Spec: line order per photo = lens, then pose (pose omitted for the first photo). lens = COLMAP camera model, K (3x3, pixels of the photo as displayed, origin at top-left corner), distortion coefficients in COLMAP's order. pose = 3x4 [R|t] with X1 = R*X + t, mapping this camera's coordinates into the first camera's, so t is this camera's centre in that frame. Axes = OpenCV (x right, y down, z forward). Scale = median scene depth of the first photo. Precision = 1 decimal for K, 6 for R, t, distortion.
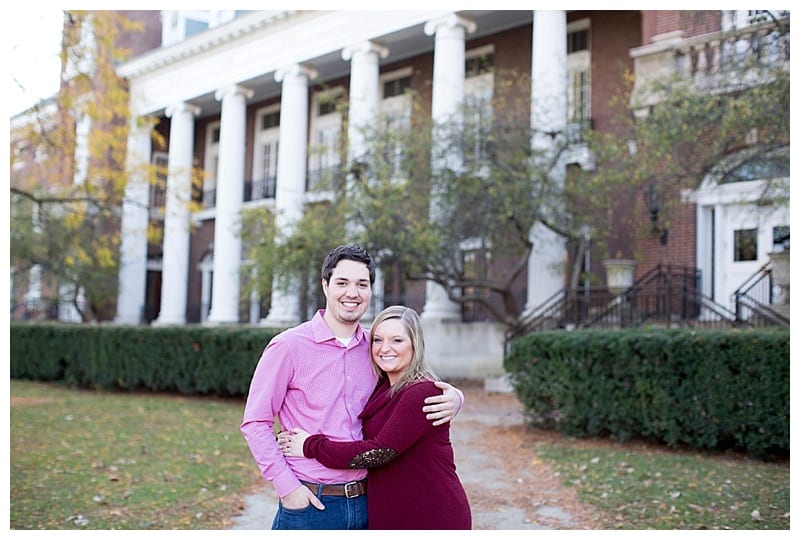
lens RADIAL K [[1123.4, 0, 400.0], [0, 1123.4, 270.0], [0, 0, 1]] dist [-0.199711, 0.477577]
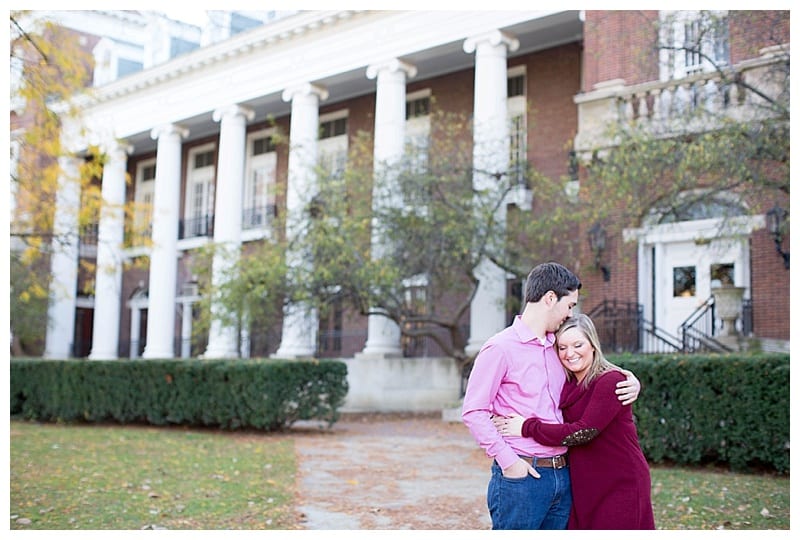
lens RADIAL K [[1123.4, 0, 400.0], [0, 1123.4, 270.0], [0, 0, 1]] dist [-0.199711, 0.477577]
pose [[0.995851, 0.004074, 0.090911, -0.055223], [-0.000721, 0.999319, -0.036883, 0.005889], [-0.090999, 0.036664, 0.995176, -0.033787]]
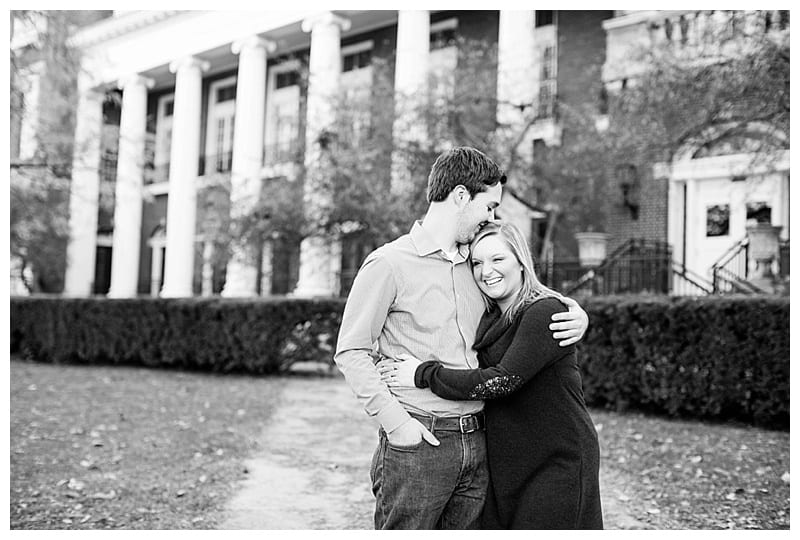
lens RADIAL K [[1123.4, 0, 400.0], [0, 1123.4, 270.0], [0, 0, 1]] dist [-0.199711, 0.477577]
pose [[0.998545, 0.009893, 0.053015, -0.024229], [-0.010606, 0.999857, 0.013181, 0.011594], [-0.052877, -0.013724, 0.998507, 0.022842]]
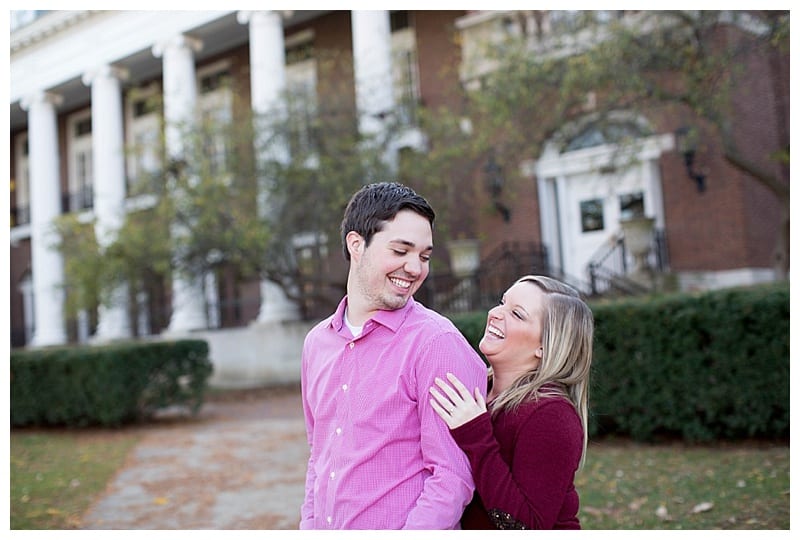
lens RADIAL K [[1123.4, 0, 400.0], [0, 1123.4, 270.0], [0, 0, 1]] dist [-0.199711, 0.477577]
pose [[0.986130, -0.082822, 0.143835, 0.005541], [0.082790, 0.996548, 0.006213, 0.004659], [-0.143853, 0.005782, 0.989582, 0.066487]]
